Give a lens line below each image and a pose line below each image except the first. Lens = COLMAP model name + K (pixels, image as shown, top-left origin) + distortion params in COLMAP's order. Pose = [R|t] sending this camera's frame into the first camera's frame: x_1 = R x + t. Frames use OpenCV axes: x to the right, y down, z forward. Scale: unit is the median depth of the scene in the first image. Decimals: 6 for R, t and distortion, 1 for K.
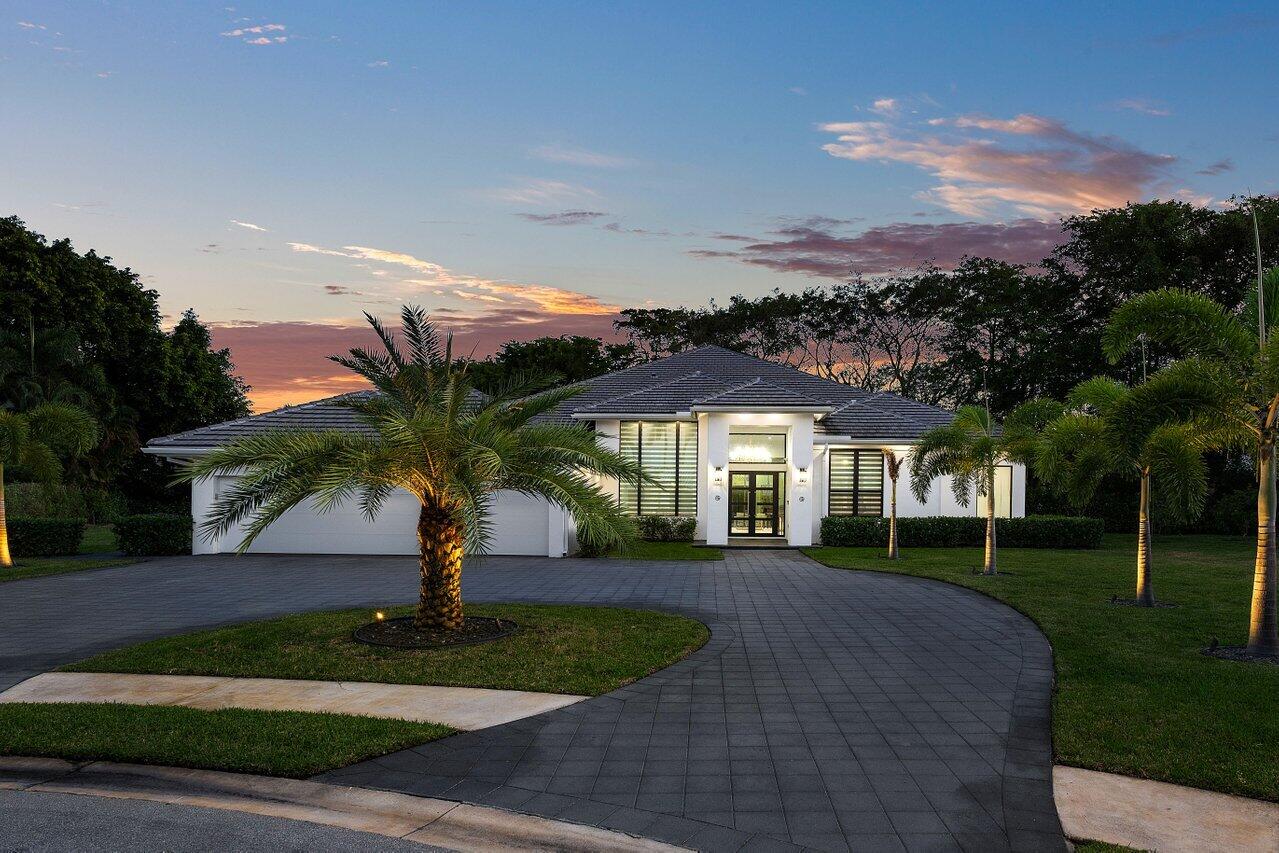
lens RADIAL K [[728.1, 0, 635.0], [0, 728.1, 500.5], [0, 0, 1]] dist [-0.020918, 0.003844]
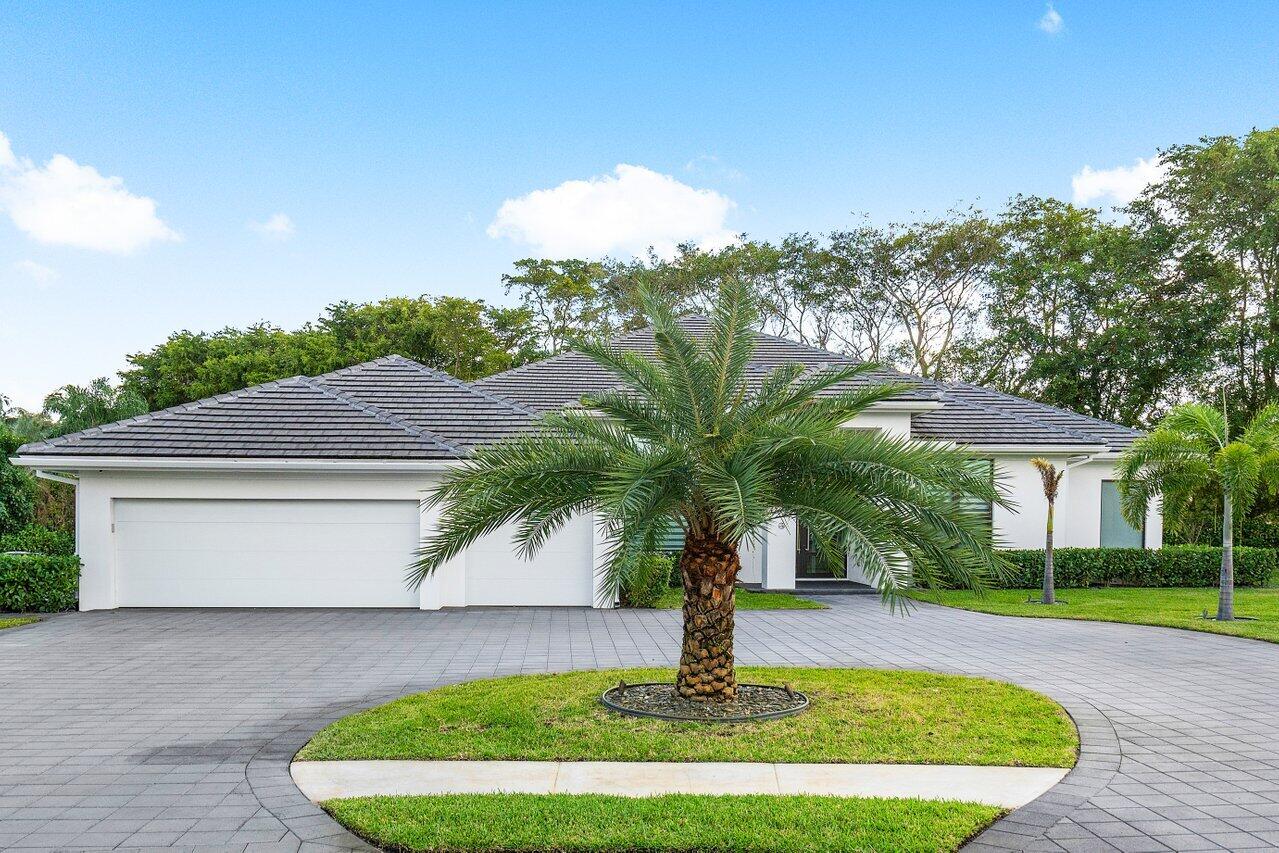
lens RADIAL K [[1043.6, 0, 527.7], [0, 1043.6, 553.9], [0, 0, 1]] dist [-0.022250, 0.012903]
pose [[0.996904, -0.007163, 0.078301, -0.118863], [0.005444, 0.999740, 0.022138, -0.000071], [-0.078439, -0.021644, 0.996684, -0.017036]]
